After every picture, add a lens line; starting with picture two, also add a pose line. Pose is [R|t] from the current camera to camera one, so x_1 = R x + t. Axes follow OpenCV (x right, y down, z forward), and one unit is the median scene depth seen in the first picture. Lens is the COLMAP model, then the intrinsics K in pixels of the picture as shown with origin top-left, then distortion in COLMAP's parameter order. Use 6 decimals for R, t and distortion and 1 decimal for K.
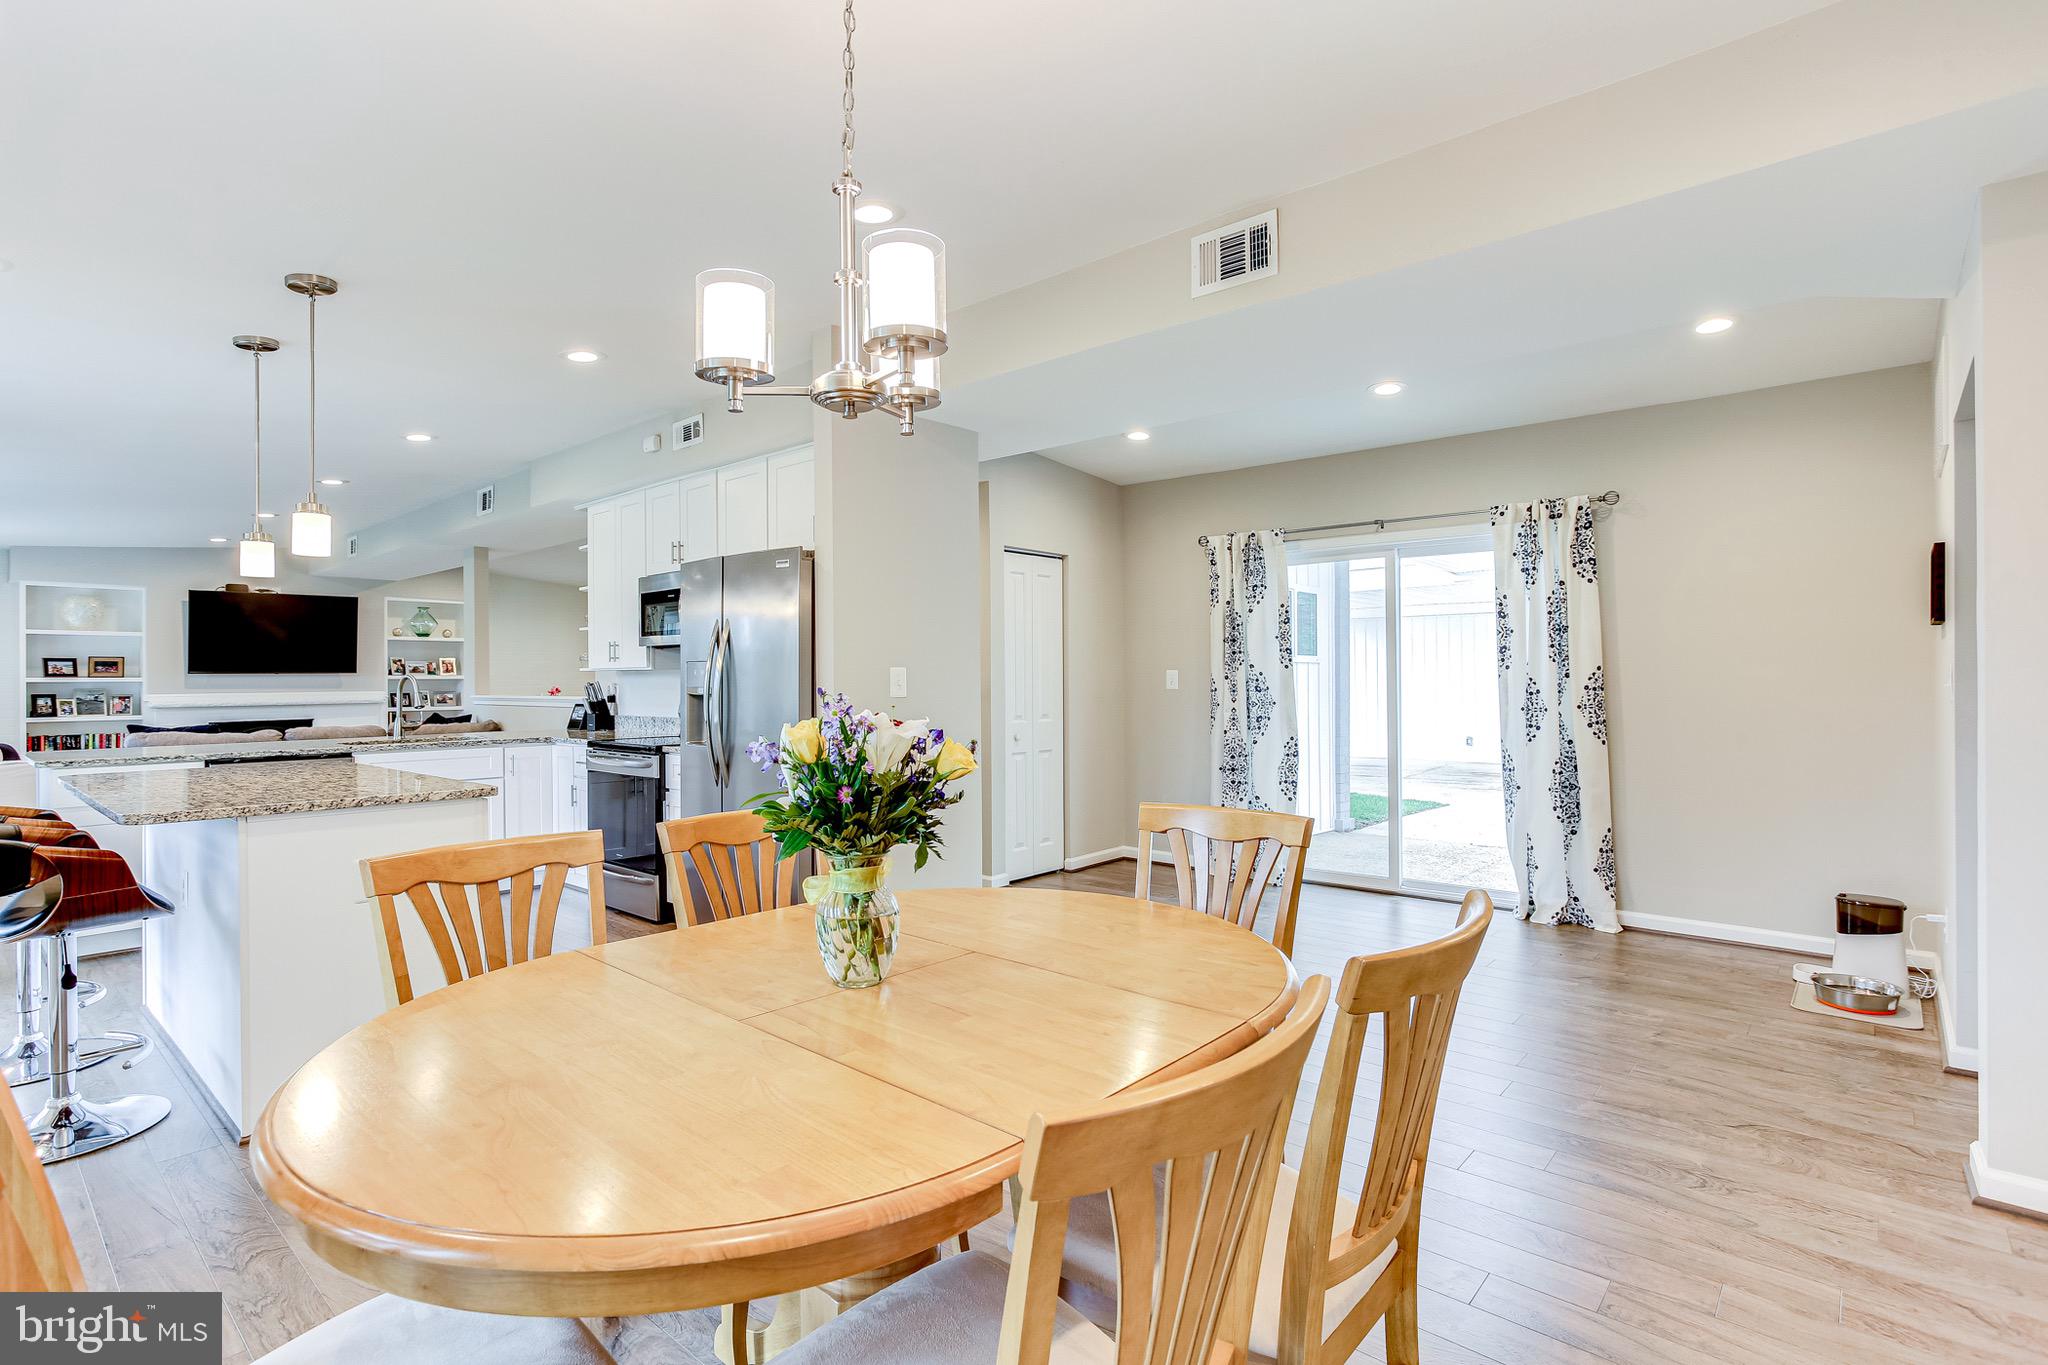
lens RADIAL K [[989.0, 0, 1036.9], [0, 989.0, 669.8], [0, 0, 1]] dist [-0.027531, 0.007515]
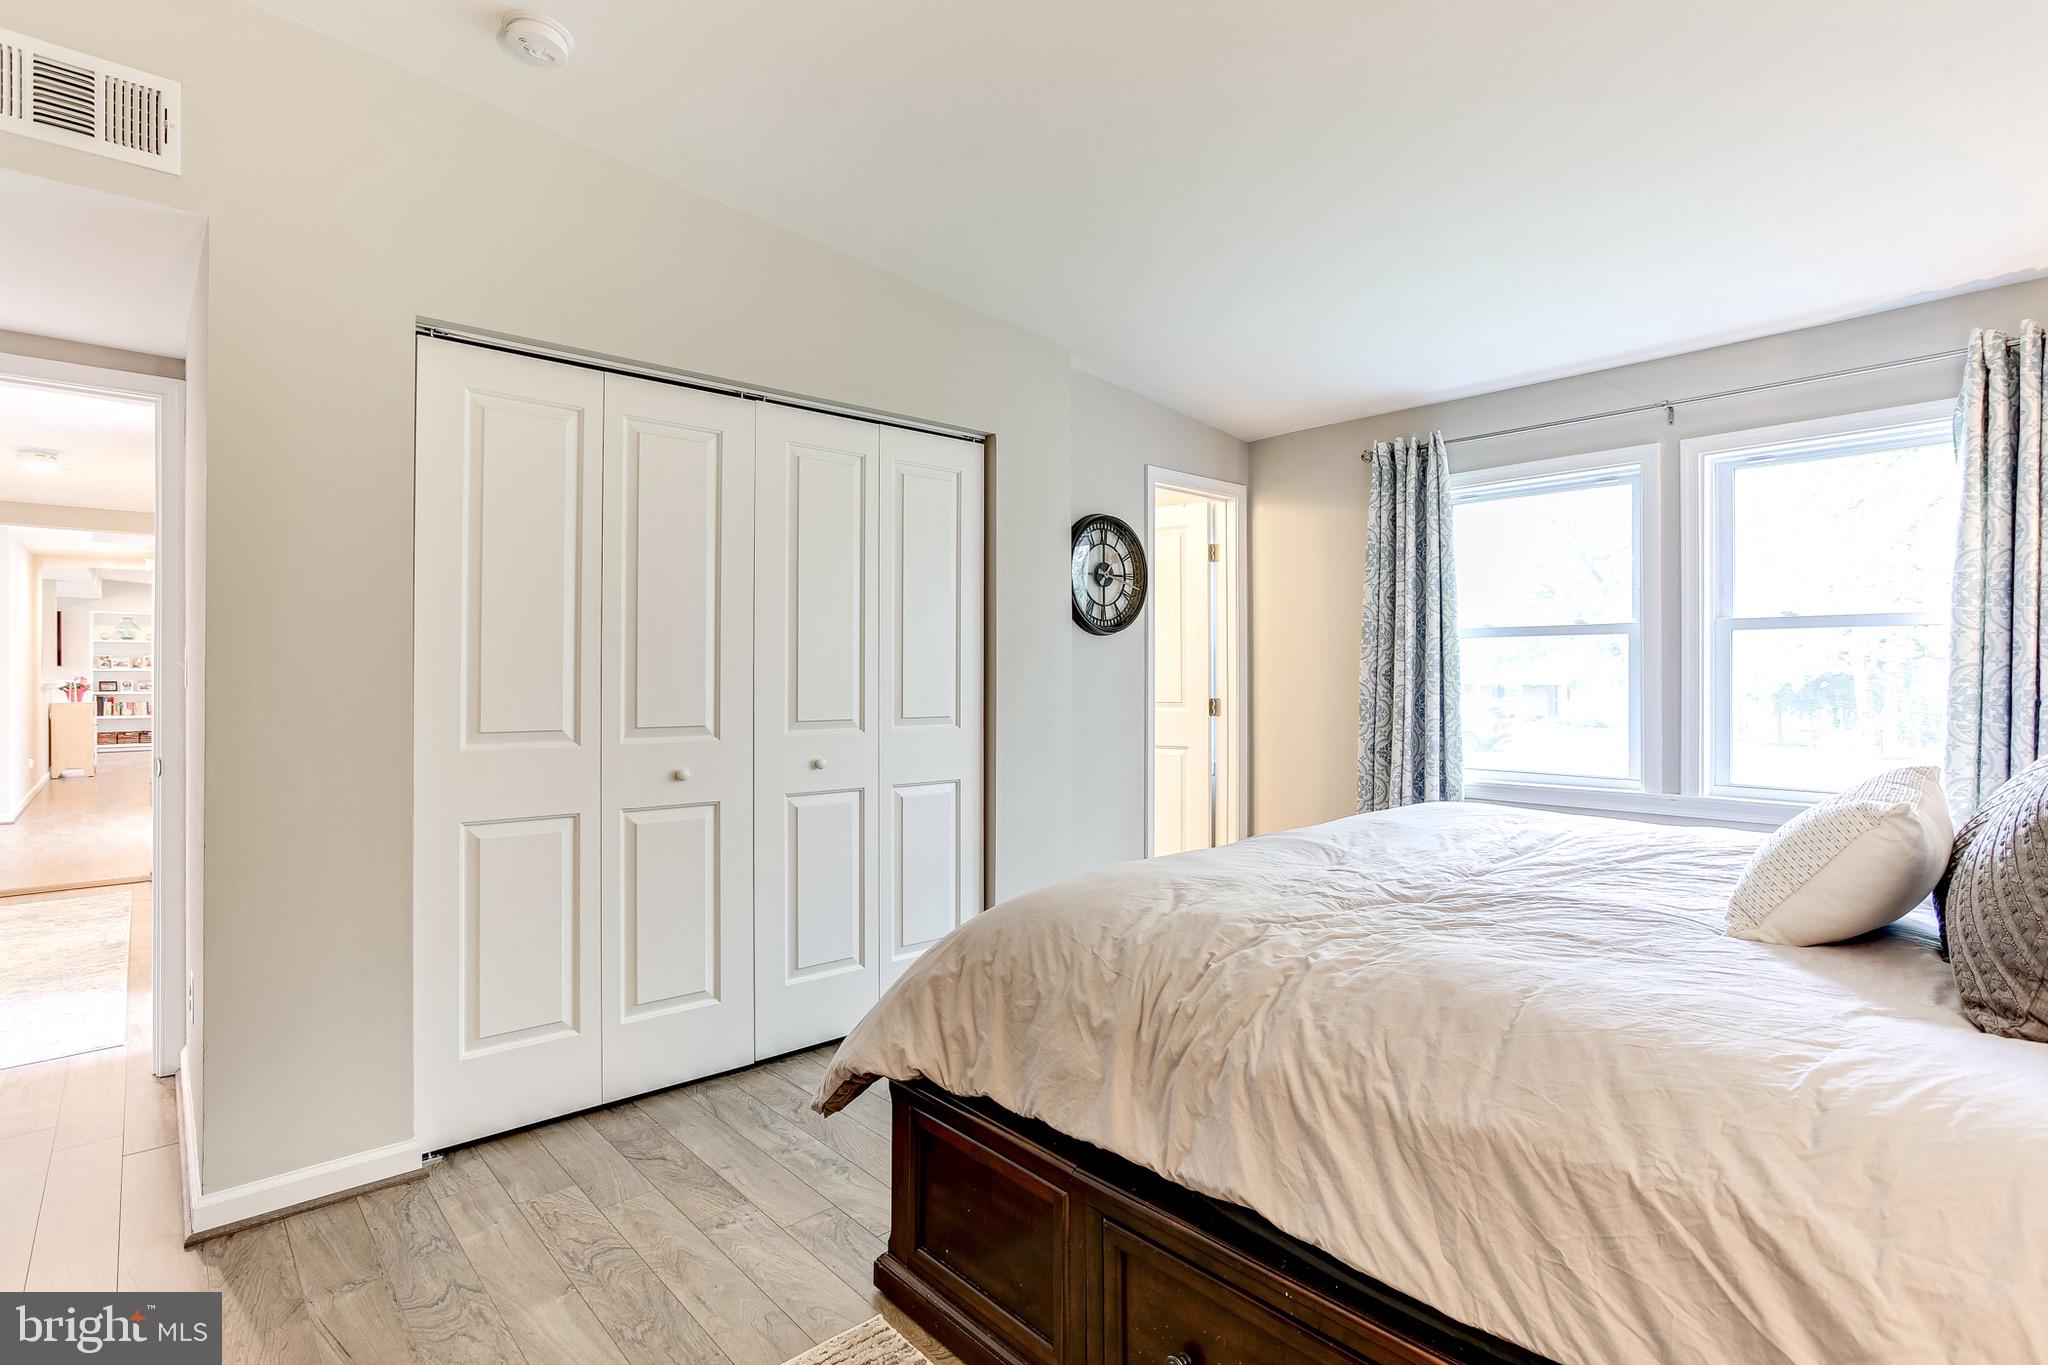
lens RADIAL K [[989.0, 0, 1038.5], [0, 989.0, 671.7], [0, 0, 1]] dist [-0.027531, 0.007515]
pose [[0.992309, 0.004372, -0.123706, 1.000242], [-0.003461, 0.999965, 0.007577, -0.005168], [0.123735, -0.007091, 0.992290, -0.227319]]
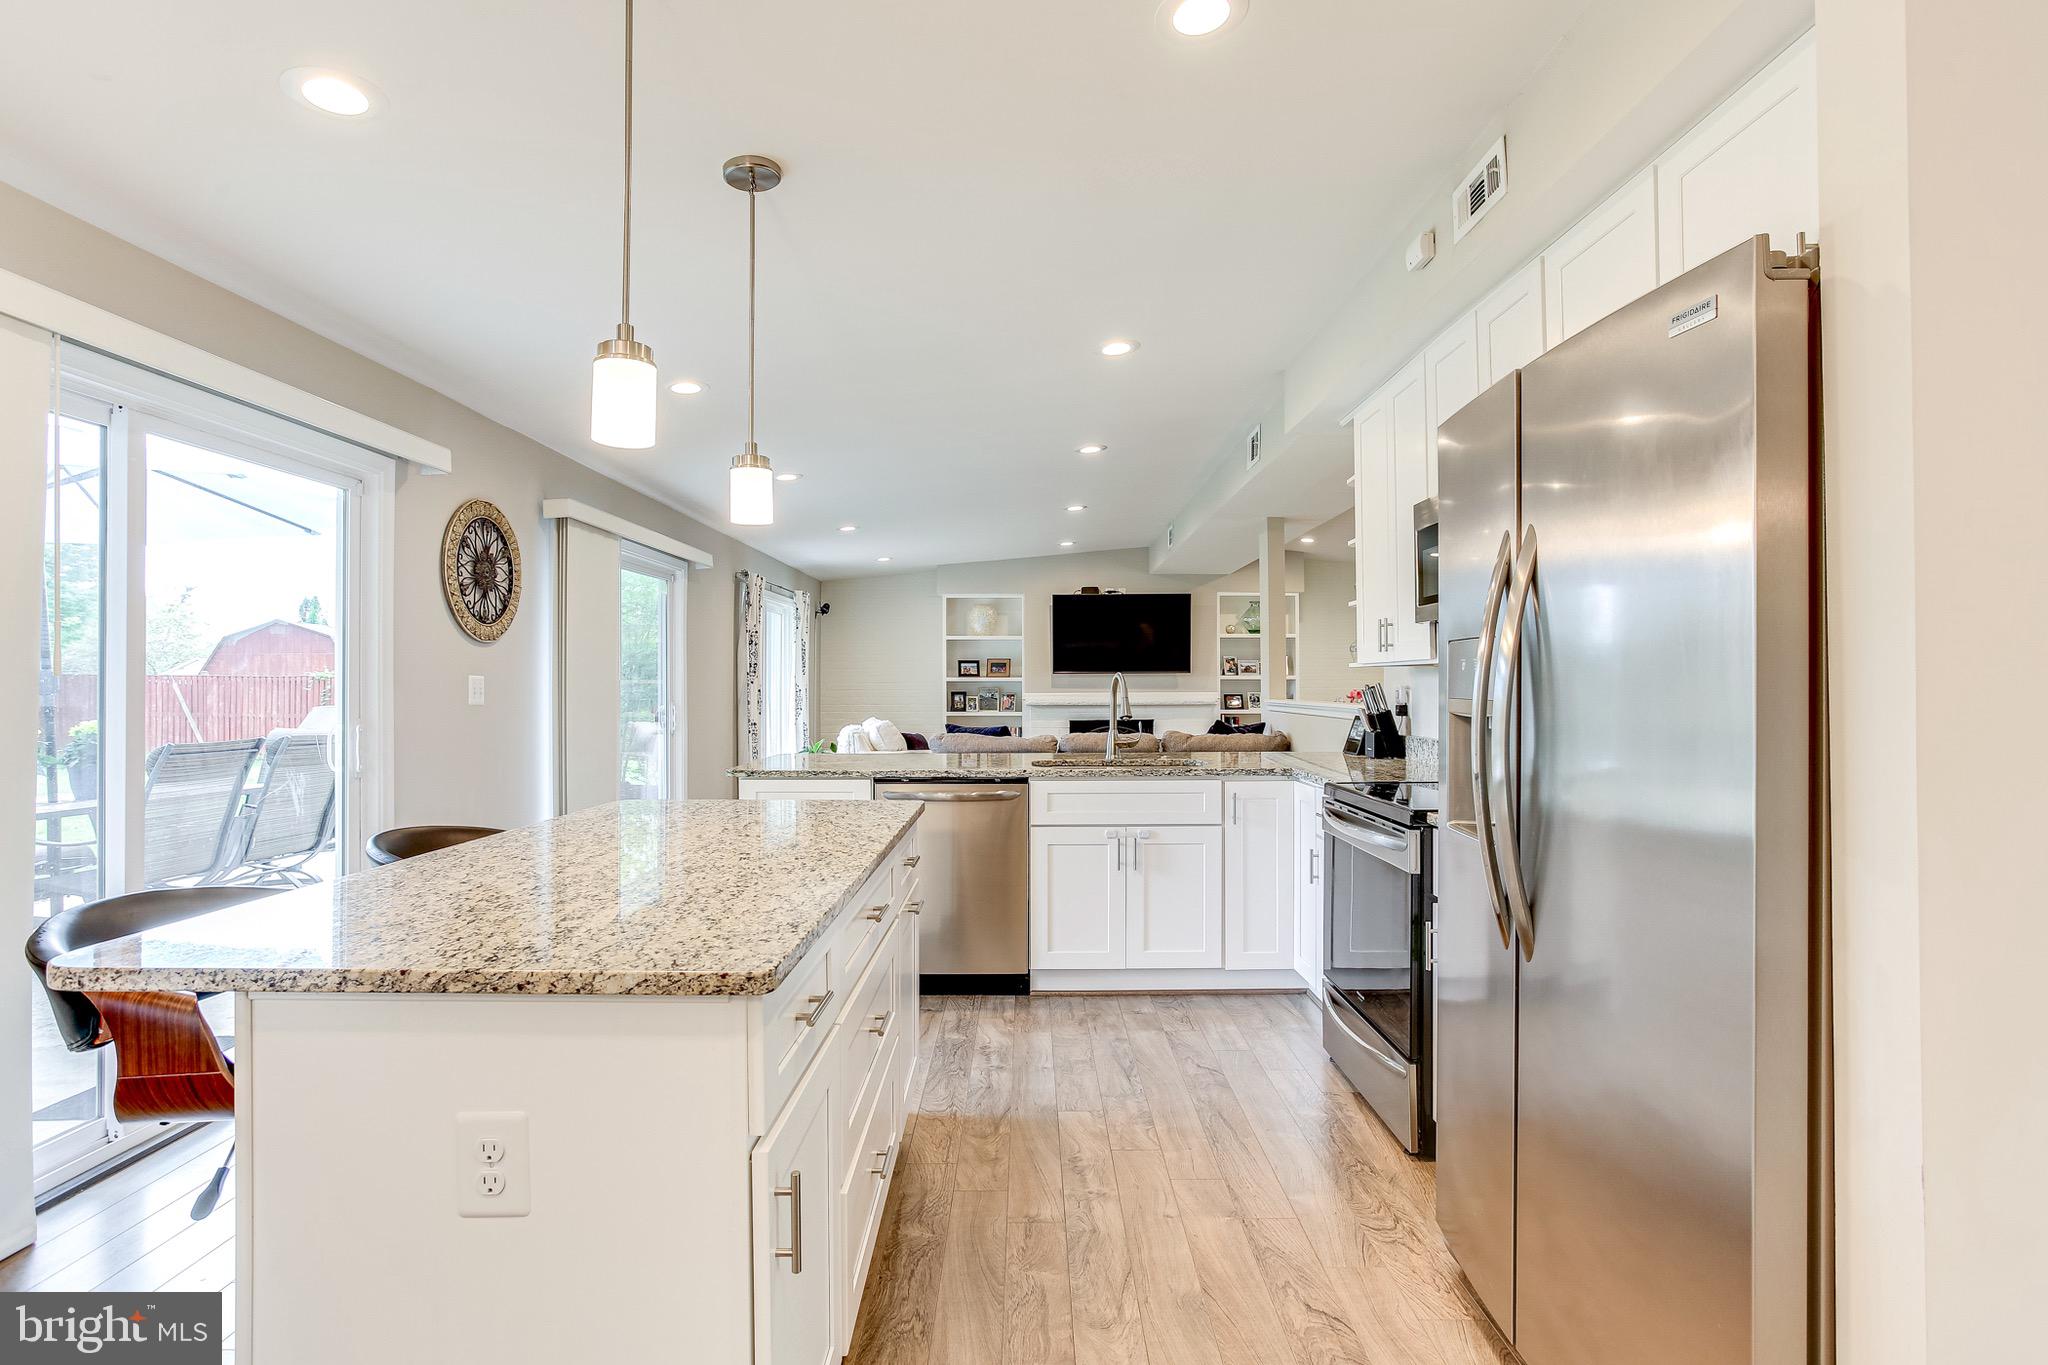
lens RADIAL K [[989.0, 0, 1017.5], [0, 989.0, 669.1], [0, 0, 1]] dist [-0.027531, 0.007515]
pose [[0.641407, -0.005149, -0.767184, -0.072266], [0.003939, 0.999986, -0.003419, 0.002604], [0.767191, -0.000829, 0.641418, 0.292910]]
